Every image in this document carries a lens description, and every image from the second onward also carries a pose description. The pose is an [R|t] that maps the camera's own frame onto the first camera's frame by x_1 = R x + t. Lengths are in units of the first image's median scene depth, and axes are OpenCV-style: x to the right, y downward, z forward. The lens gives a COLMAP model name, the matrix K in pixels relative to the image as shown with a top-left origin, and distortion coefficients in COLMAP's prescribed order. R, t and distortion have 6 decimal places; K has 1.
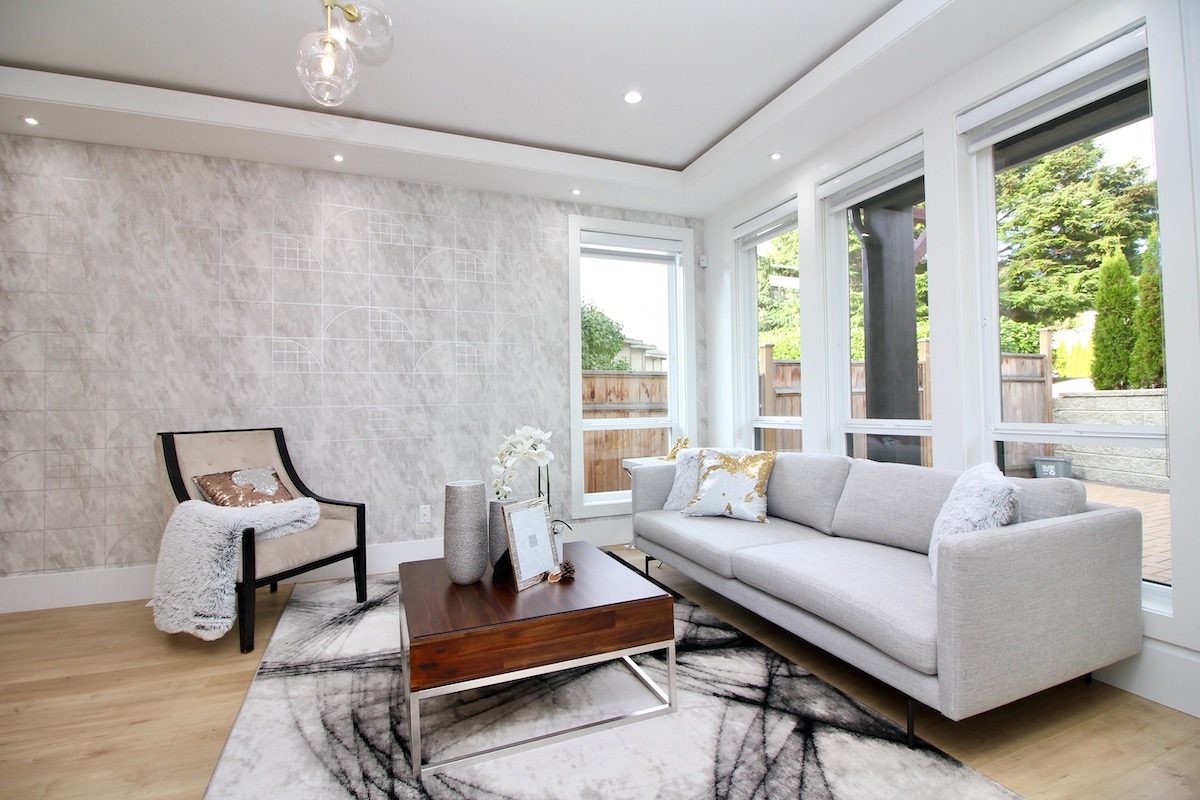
lens RADIAL K [[553.7, 0, 606.5], [0, 553.7, 398.6], [0, 0, 1]] dist [-0.001641, -0.010622]
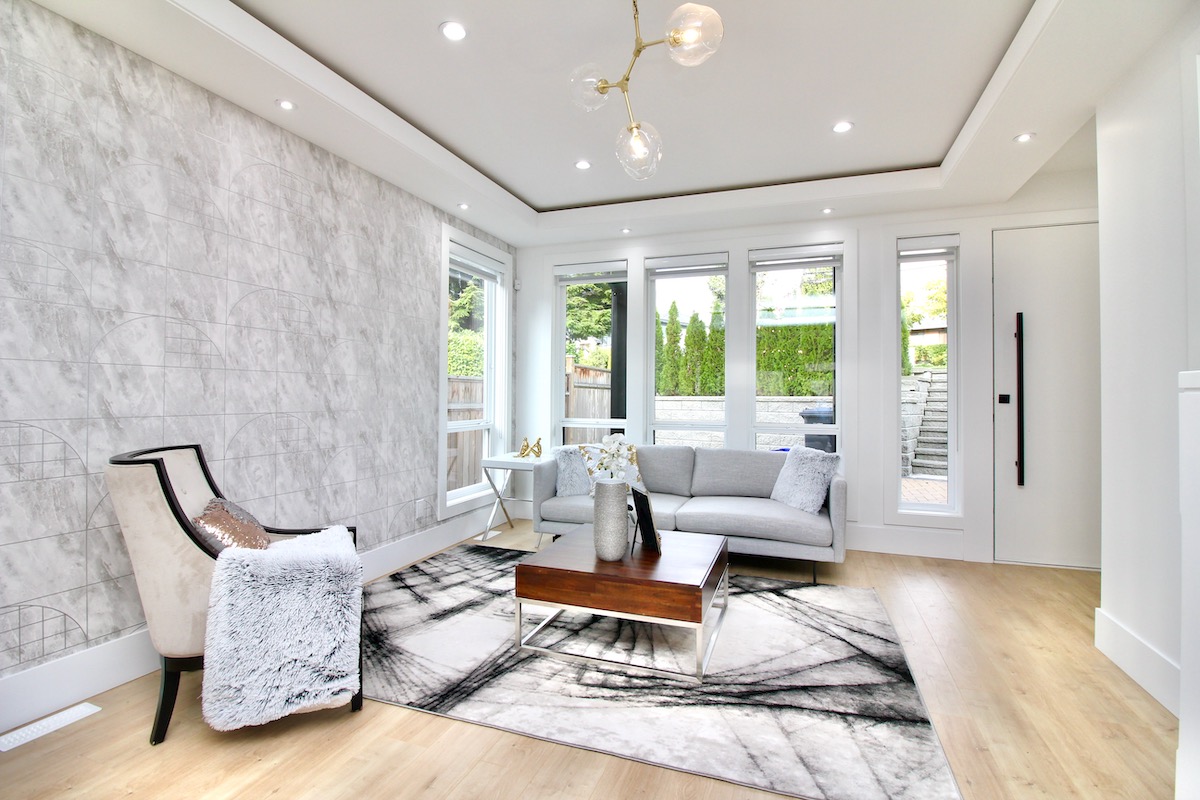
lens RADIAL K [[553.7, 0, 604.3], [0, 553.7, 395.5], [0, 0, 1]] dist [-0.001641, -0.010622]
pose [[0.668034, 0.018240, 0.743907, -0.775256], [-0.023969, 0.999708, -0.002988, -0.022488], [-0.743745, -0.015835, 0.668276, 0.116817]]
